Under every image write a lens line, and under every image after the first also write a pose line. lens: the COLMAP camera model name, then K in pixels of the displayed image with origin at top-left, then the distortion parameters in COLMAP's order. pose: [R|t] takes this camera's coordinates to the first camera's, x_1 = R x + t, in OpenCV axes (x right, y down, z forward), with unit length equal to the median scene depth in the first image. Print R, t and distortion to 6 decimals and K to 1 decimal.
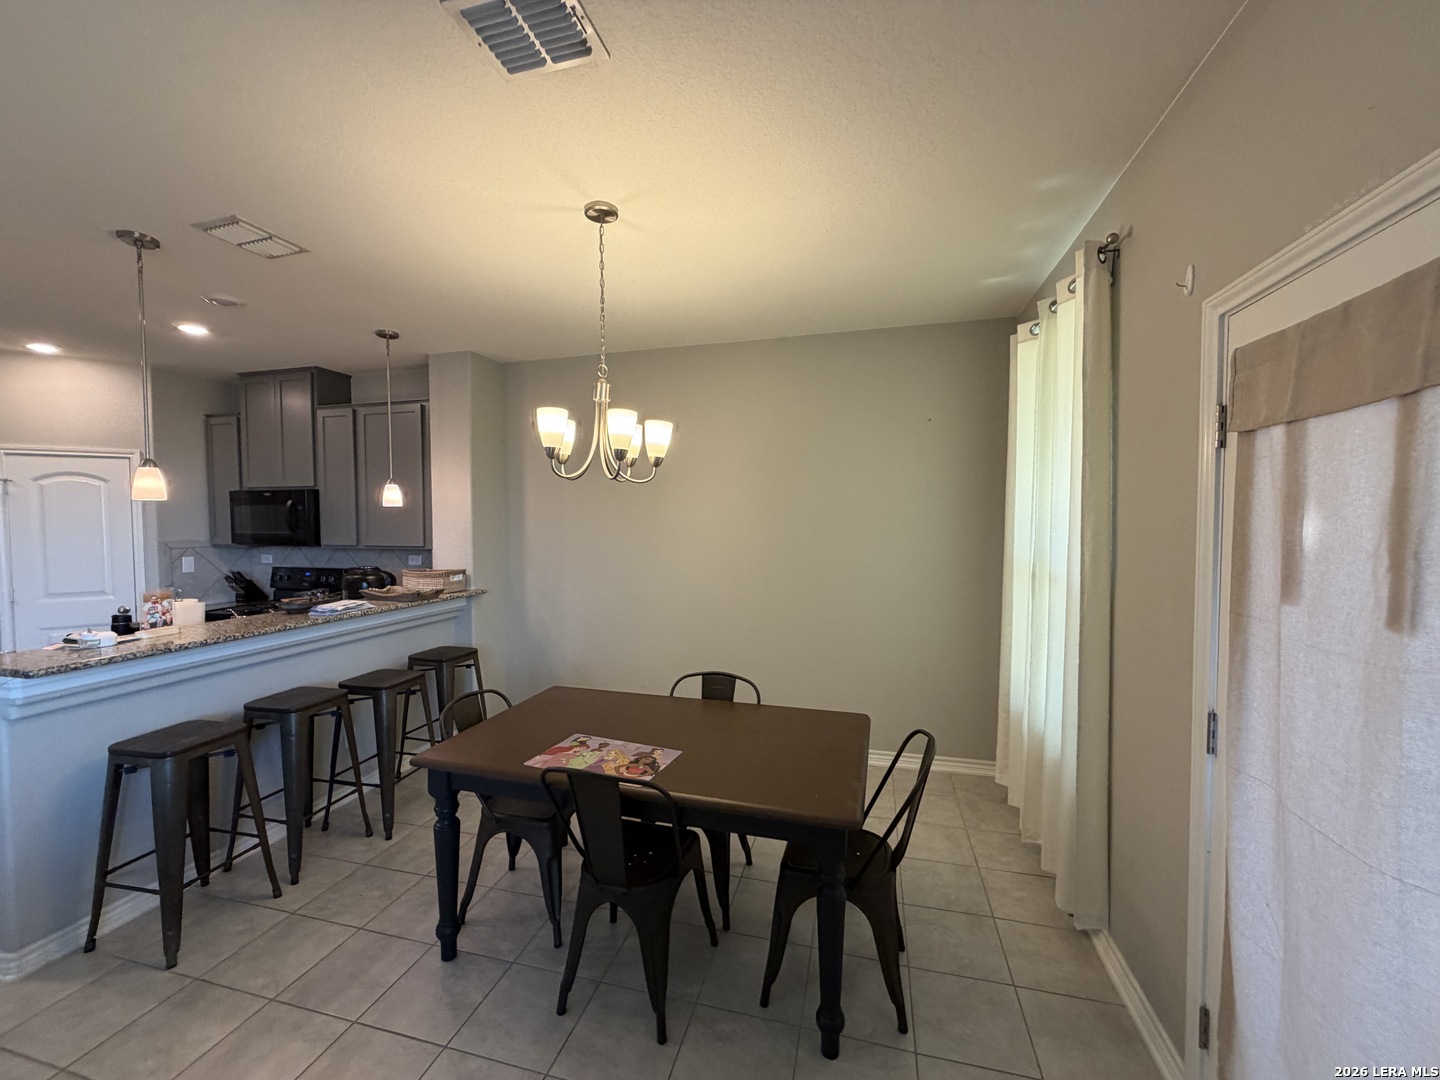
lens RADIAL K [[573.5, 0, 720.0], [0, 573.5, 540.0], [0, 0, 1]] dist [-0.000544, -0.000309]
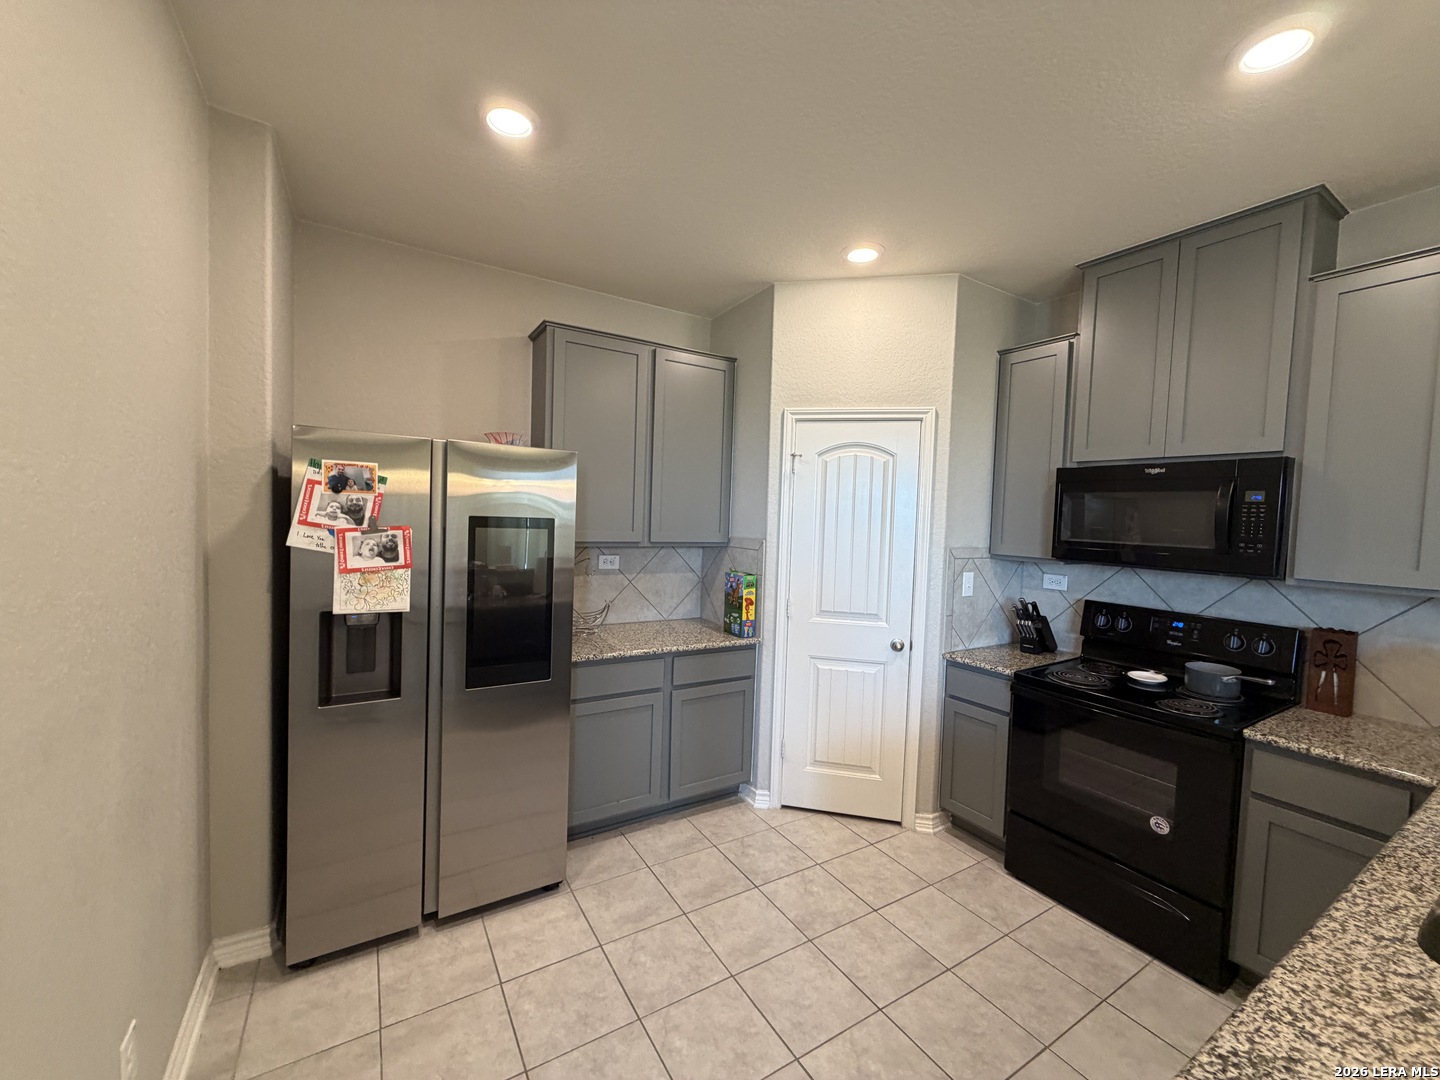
lens RADIAL K [[573.5, 0, 720.0], [0, 573.5, 540.0], [0, 0, 1]] dist [-0.000544, -0.000309]
pose [[0.722458, 0.060215, -0.688787, -0.710398], [-0.061167, 0.997861, 0.023077, -0.004608], [0.688704, 0.025459, 0.724596, 0.349361]]
